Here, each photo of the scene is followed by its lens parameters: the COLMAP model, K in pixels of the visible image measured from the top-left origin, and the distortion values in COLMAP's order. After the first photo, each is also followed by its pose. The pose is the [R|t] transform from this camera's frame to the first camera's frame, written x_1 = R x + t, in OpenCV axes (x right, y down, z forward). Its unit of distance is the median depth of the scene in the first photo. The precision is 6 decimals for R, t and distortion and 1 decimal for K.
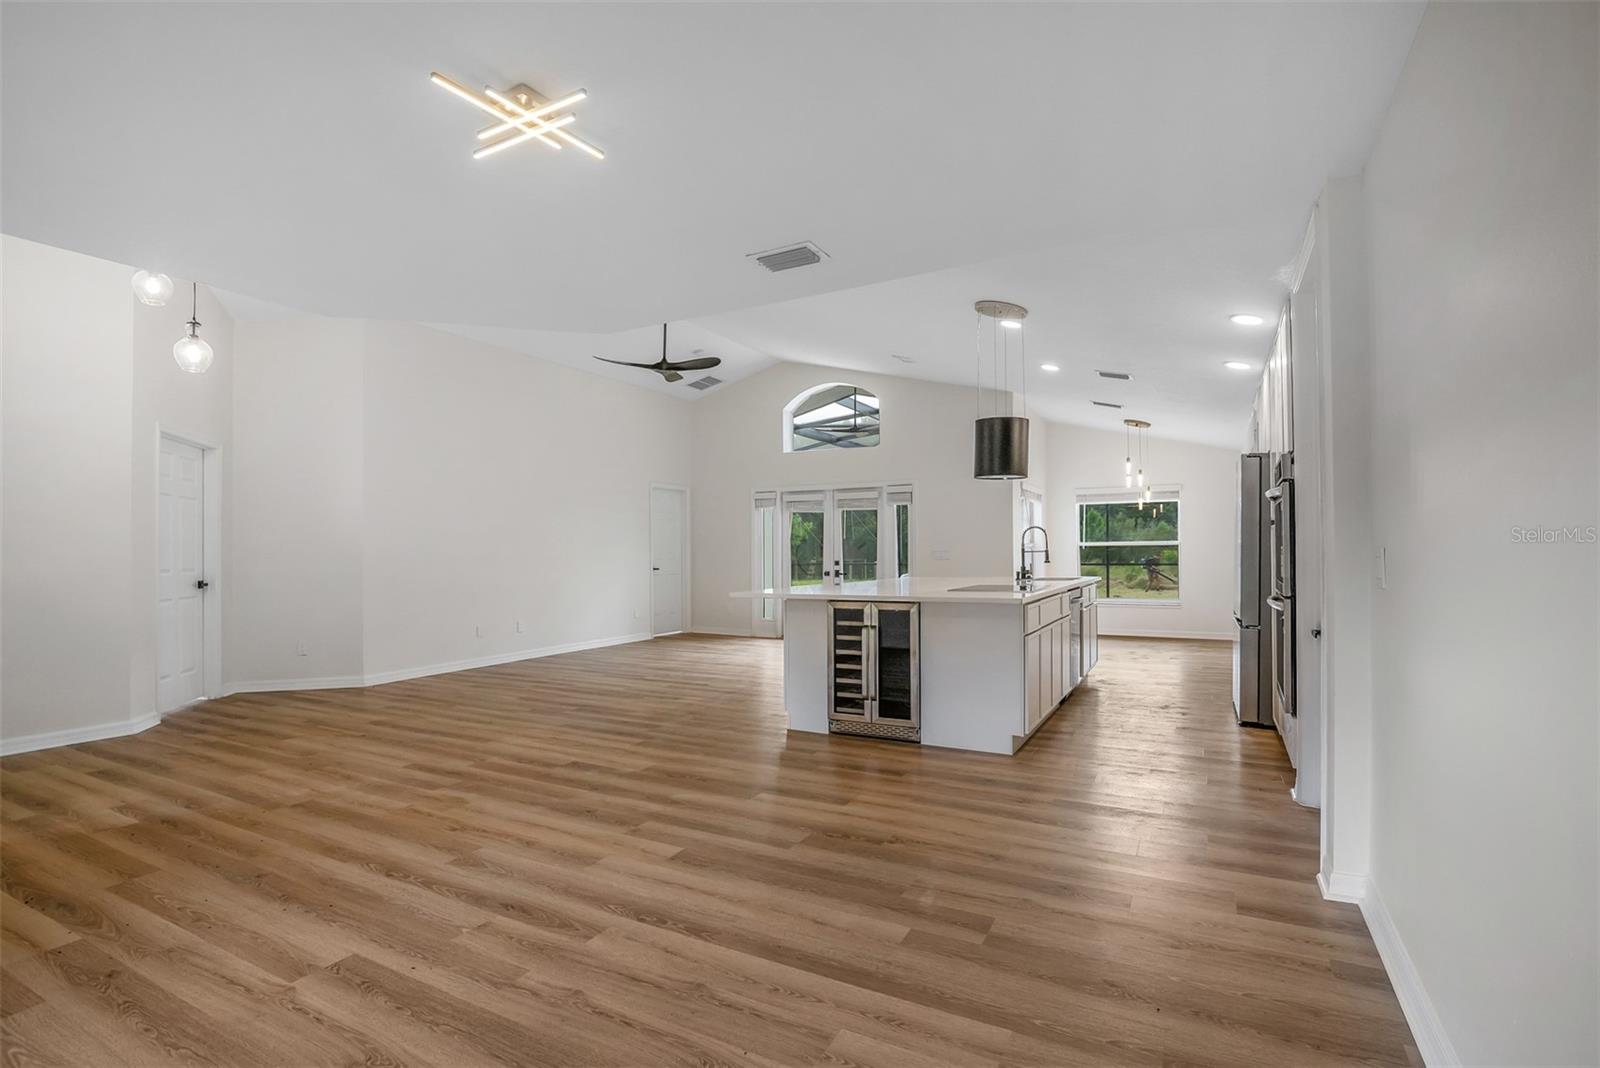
lens RADIAL K [[763.9, 0, 788.1], [0, 763.9, 545.5], [0, 0, 1]] dist [-0.022400, 0.000481]
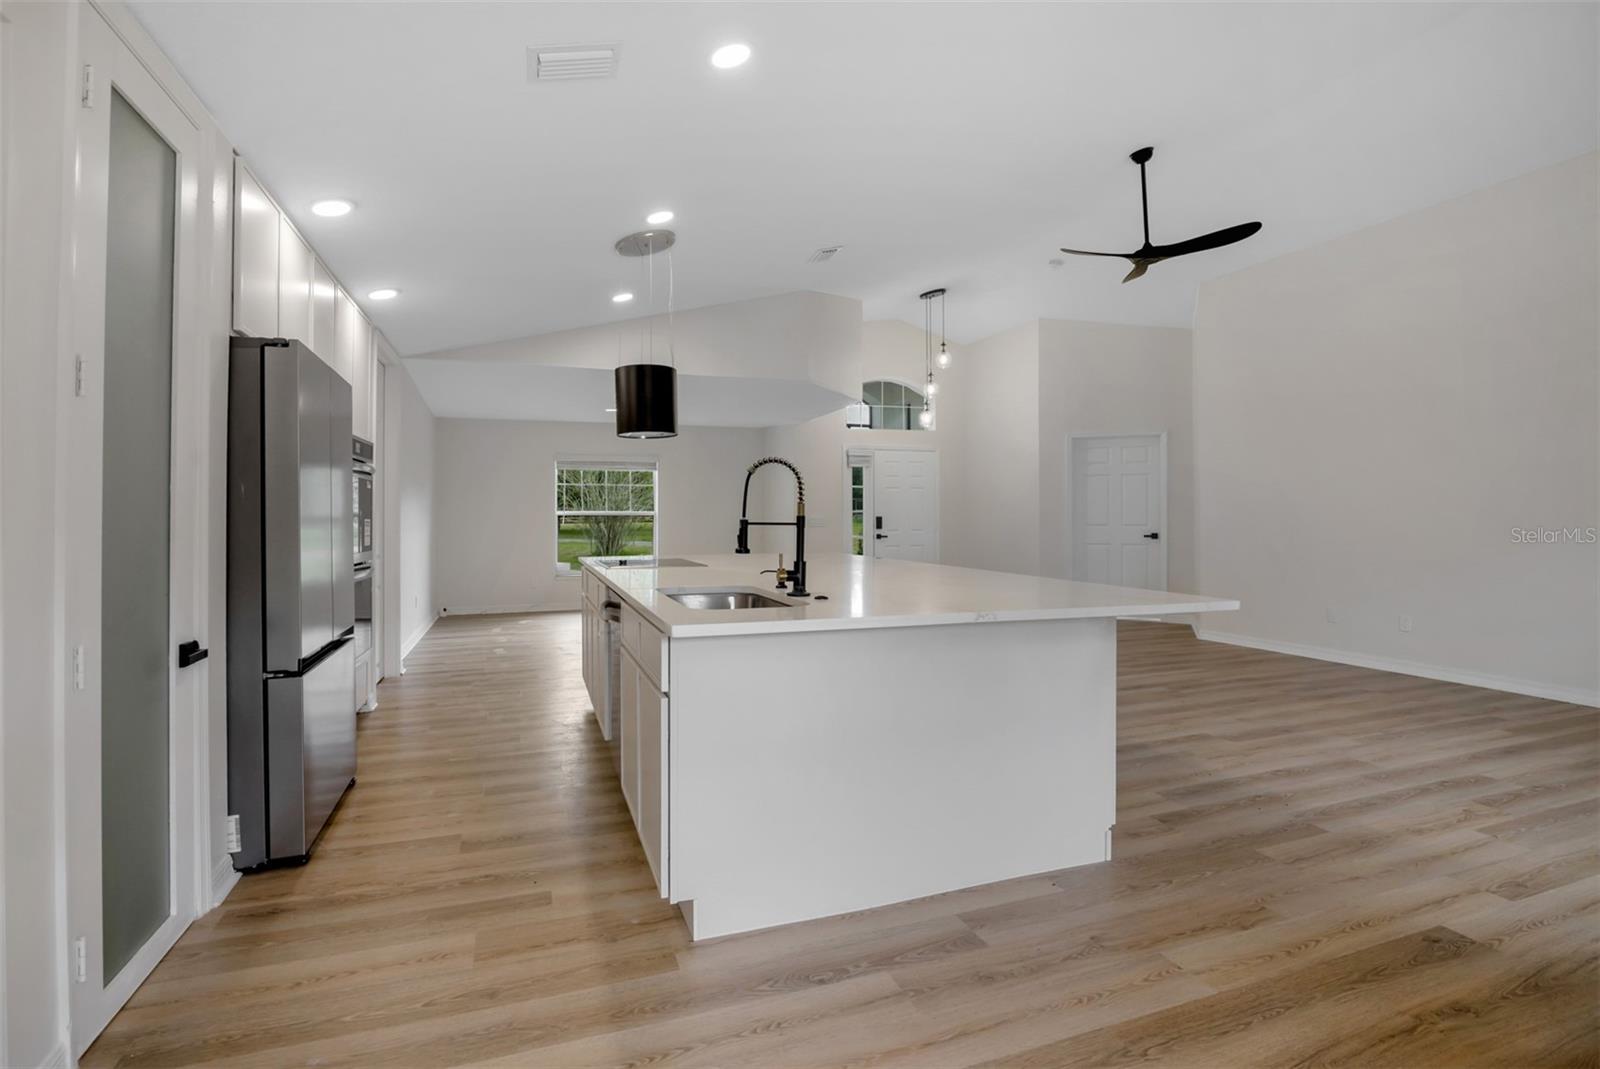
lens RADIAL K [[739.8, 0, 780.8], [0, 739.8, 515.8], [0, 0, 1]] dist [-0.014169, -0.000123]
pose [[-0.669068, 0.010824, -0.743122, 0.728719], [0.015900, 0.999874, 0.000248, 0.003511], [0.743031, -0.011650, -0.669155, 1.518067]]
